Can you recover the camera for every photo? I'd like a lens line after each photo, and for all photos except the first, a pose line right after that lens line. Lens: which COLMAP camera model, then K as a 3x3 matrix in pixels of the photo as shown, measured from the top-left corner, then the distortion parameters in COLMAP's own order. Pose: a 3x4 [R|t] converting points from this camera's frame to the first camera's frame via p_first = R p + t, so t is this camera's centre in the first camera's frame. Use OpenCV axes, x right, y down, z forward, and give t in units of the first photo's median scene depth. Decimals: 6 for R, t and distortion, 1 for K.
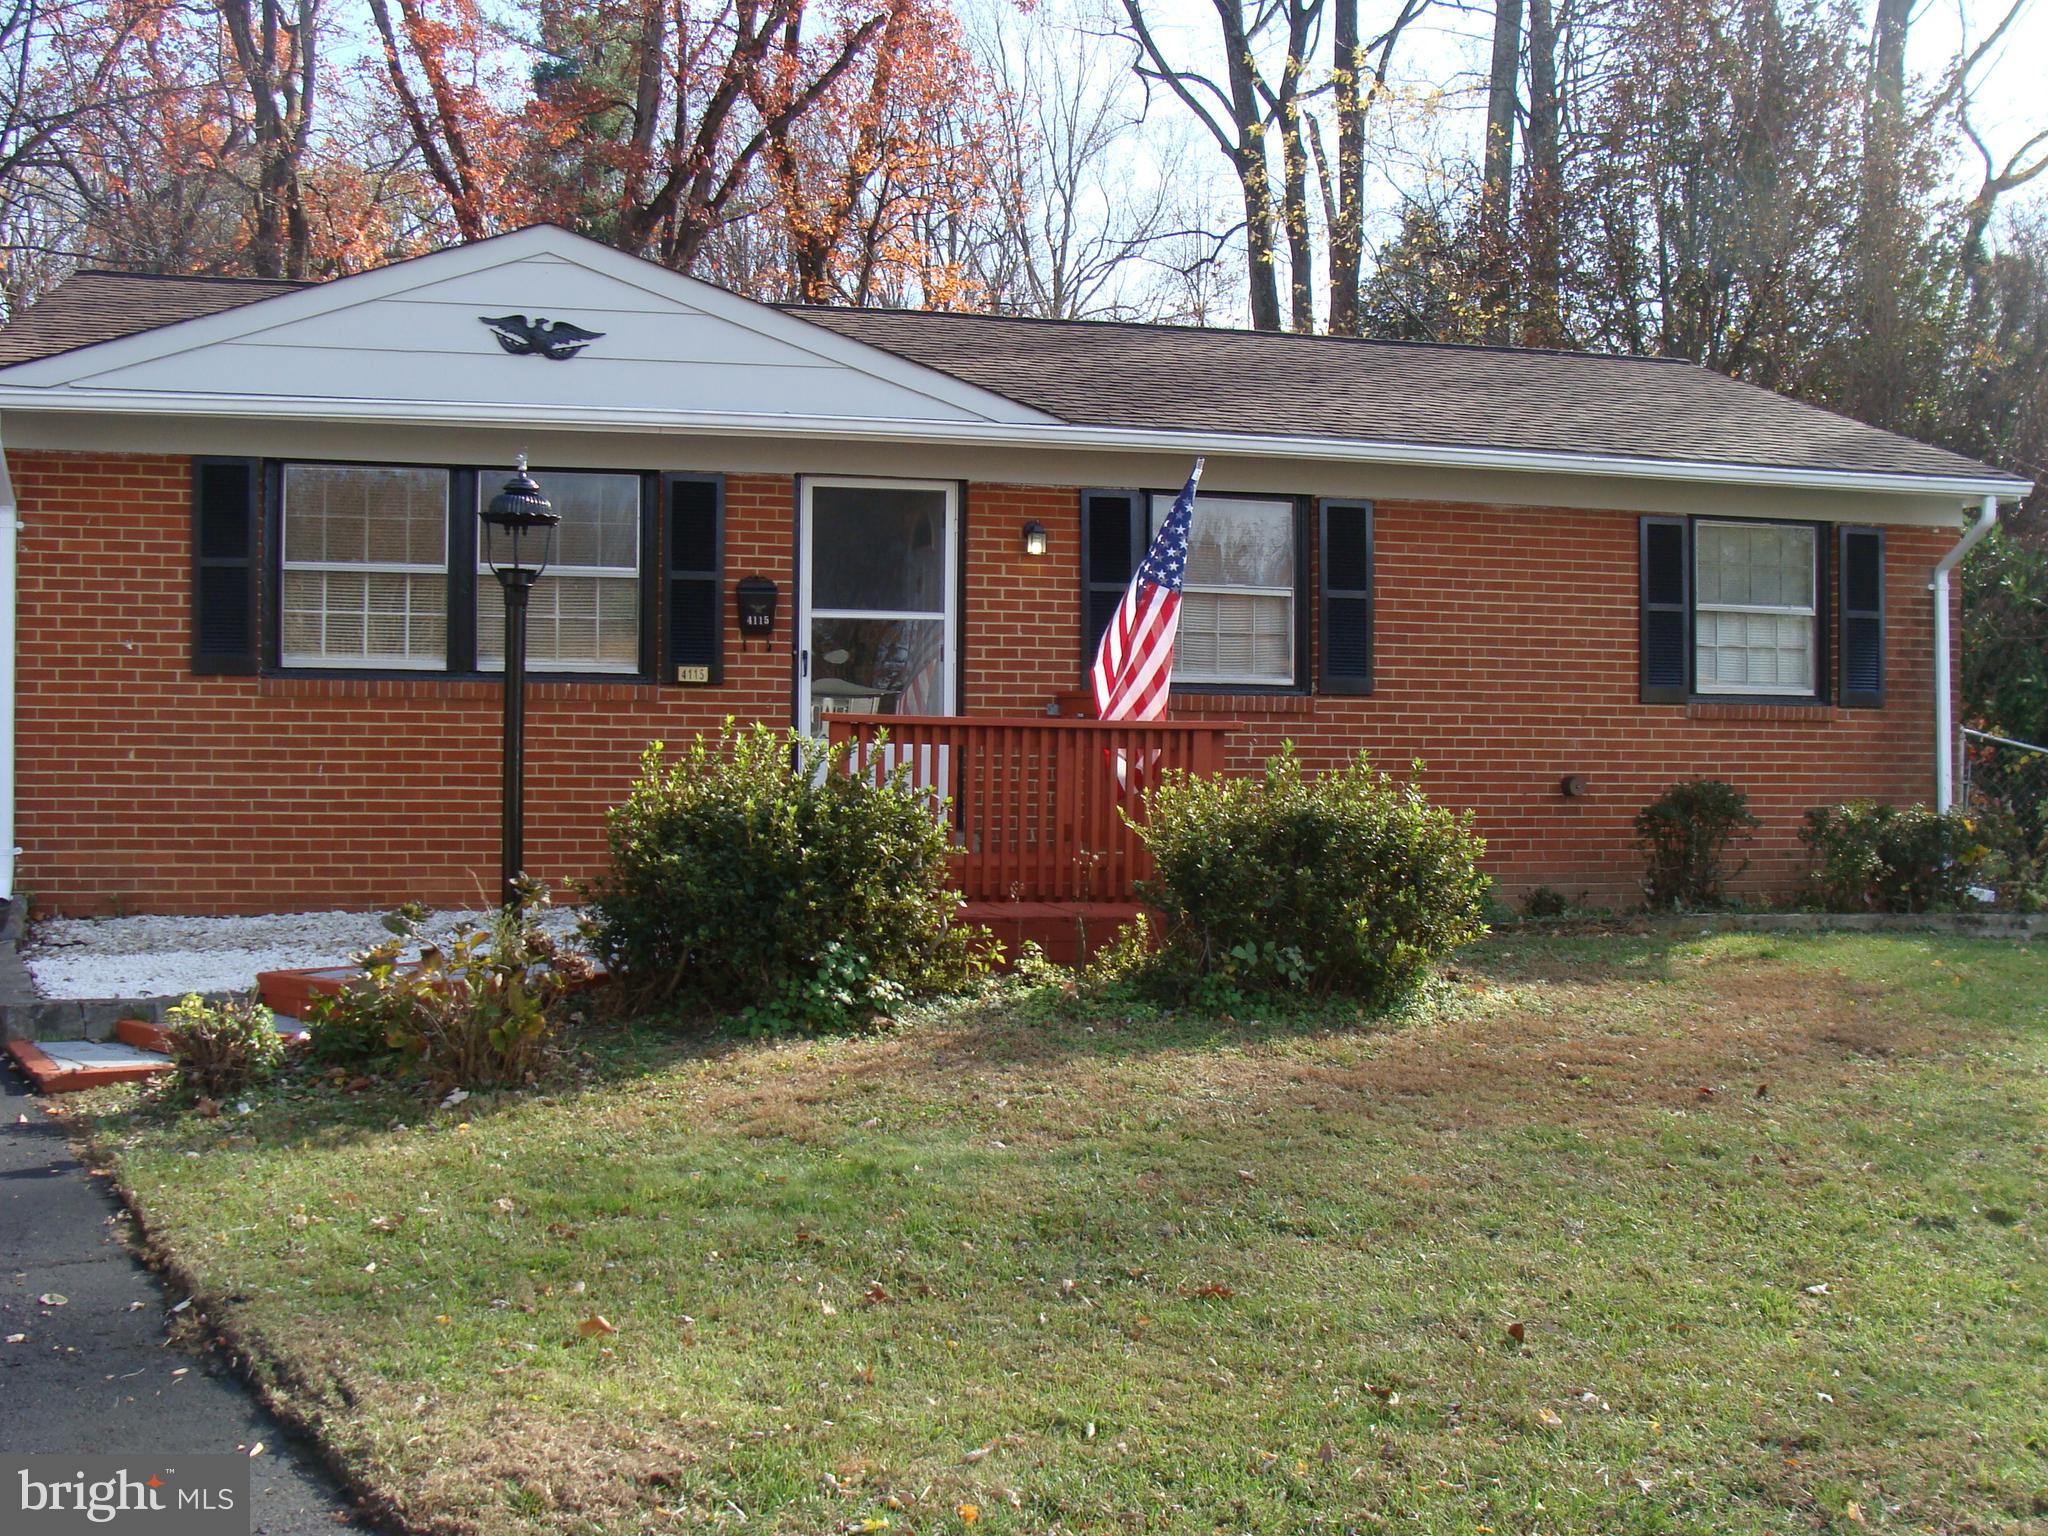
lens RADIAL K [[2311.8, 0, 1046.8], [0, 2311.8, 808.7], [0, 0, 1]] dist [-0.206834, 0.270767]
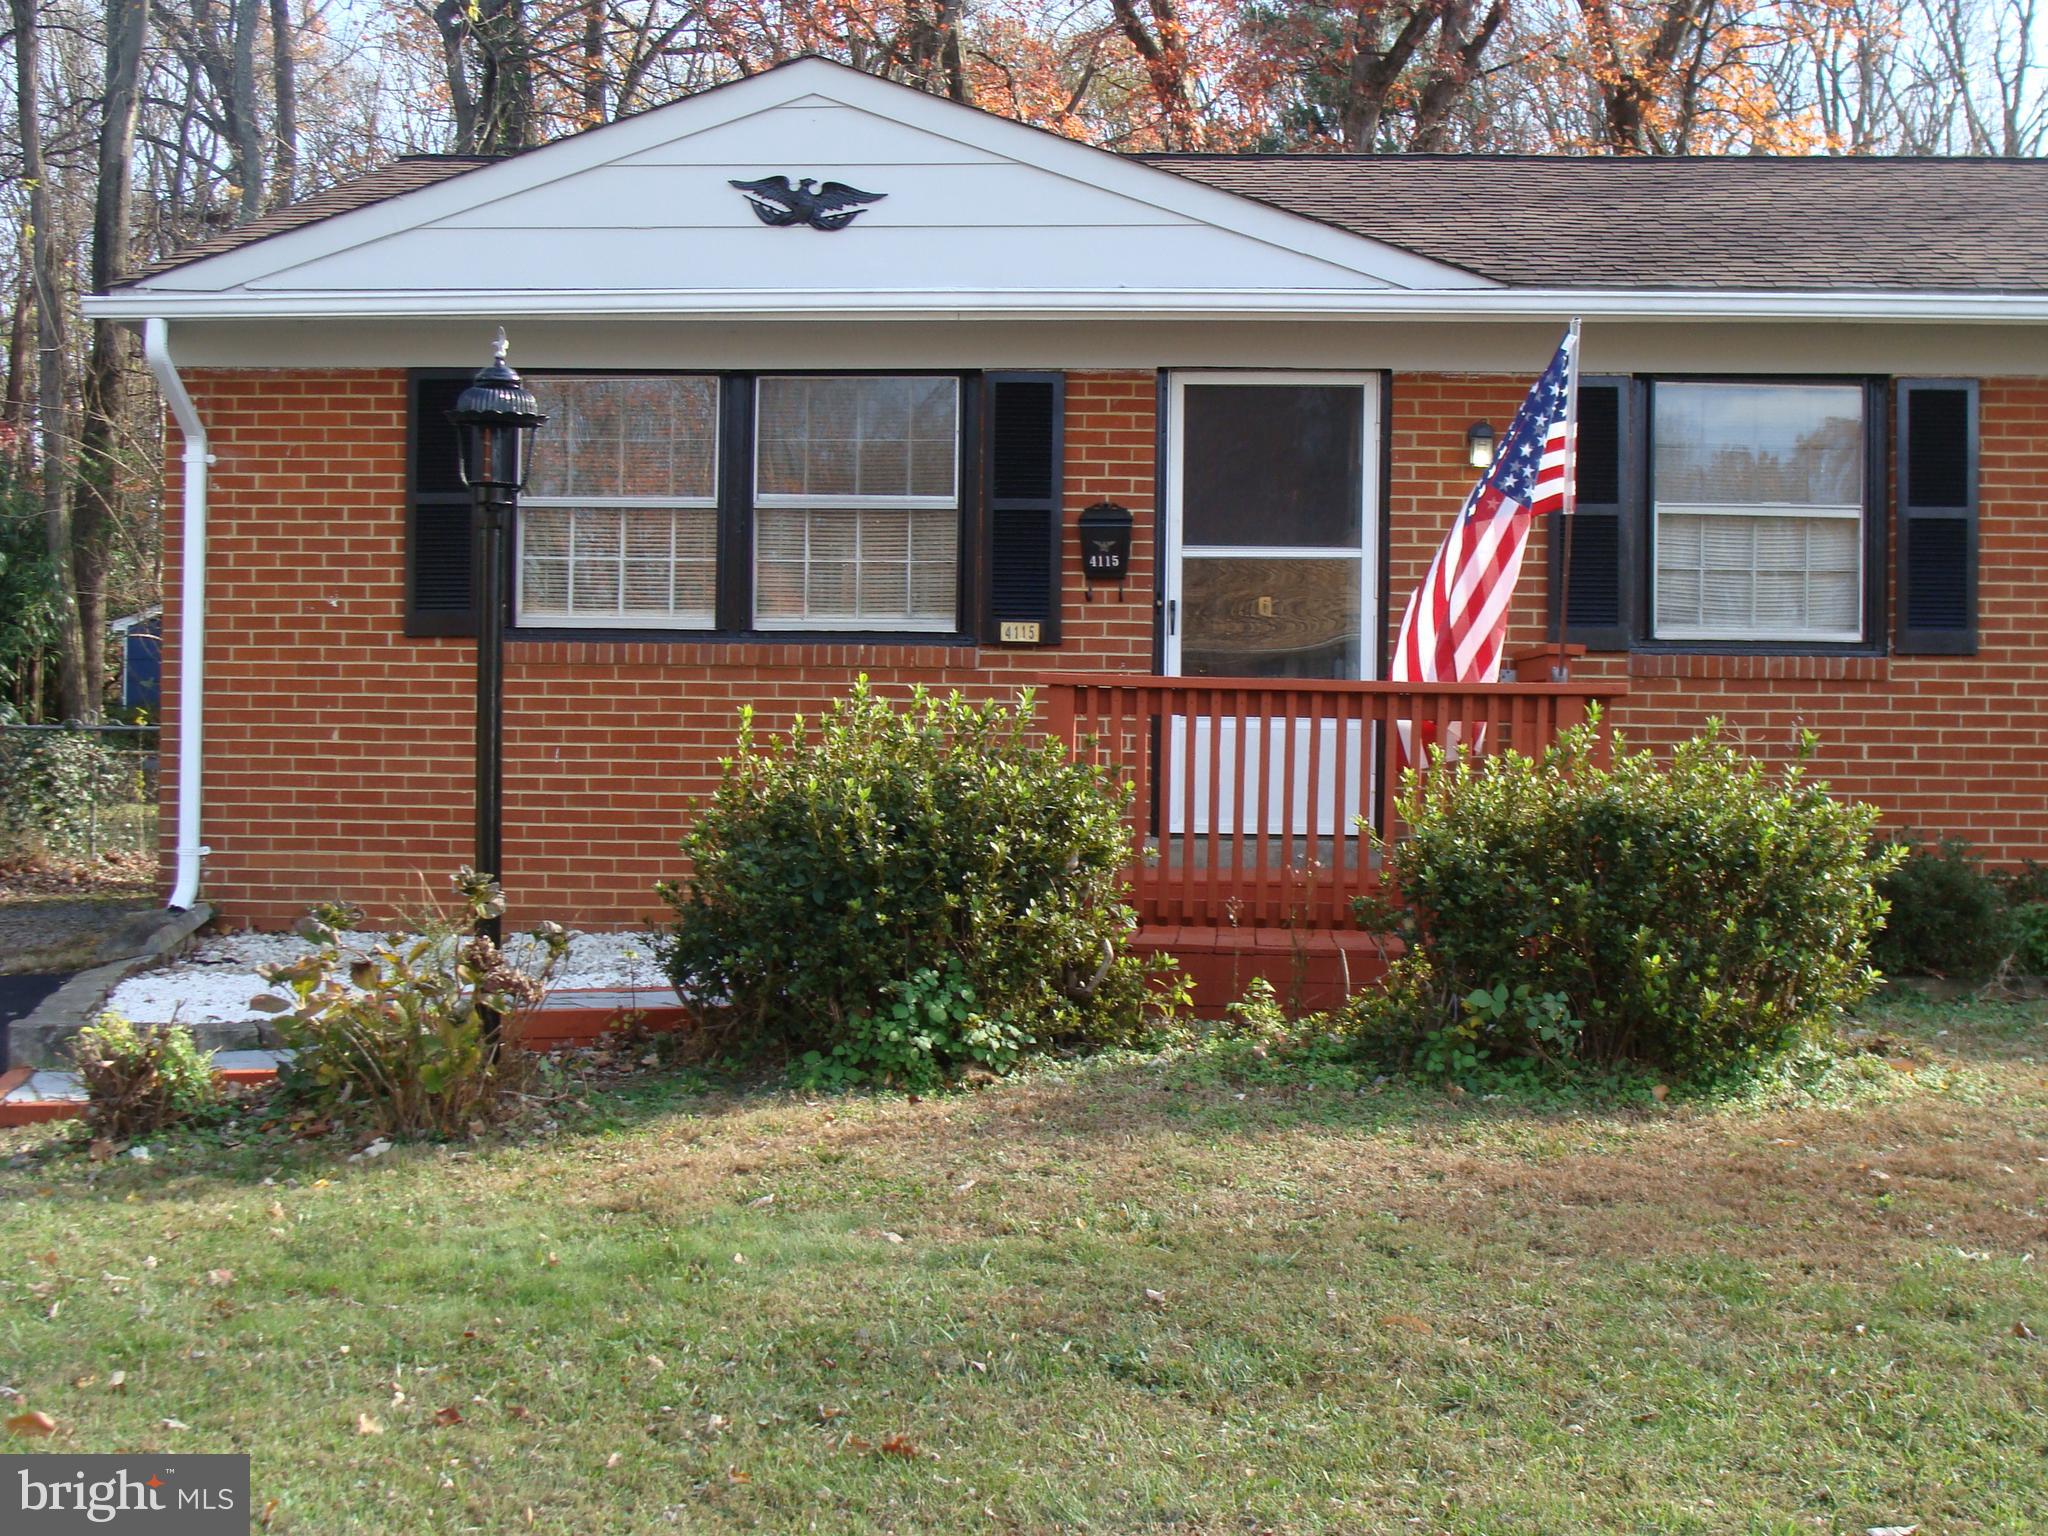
lens RADIAL K [[2963.9, 0, 1083.3], [0, 2963.9, 798.7], [0, 0, 1]] dist [-0.174802, 0.518209]
pose [[0.948288, 0.005305, -0.317367, 0.188816], [-0.009717, 0.999877, -0.012321, 0.009625], [0.317262, 0.014768, 0.948223, 0.069671]]
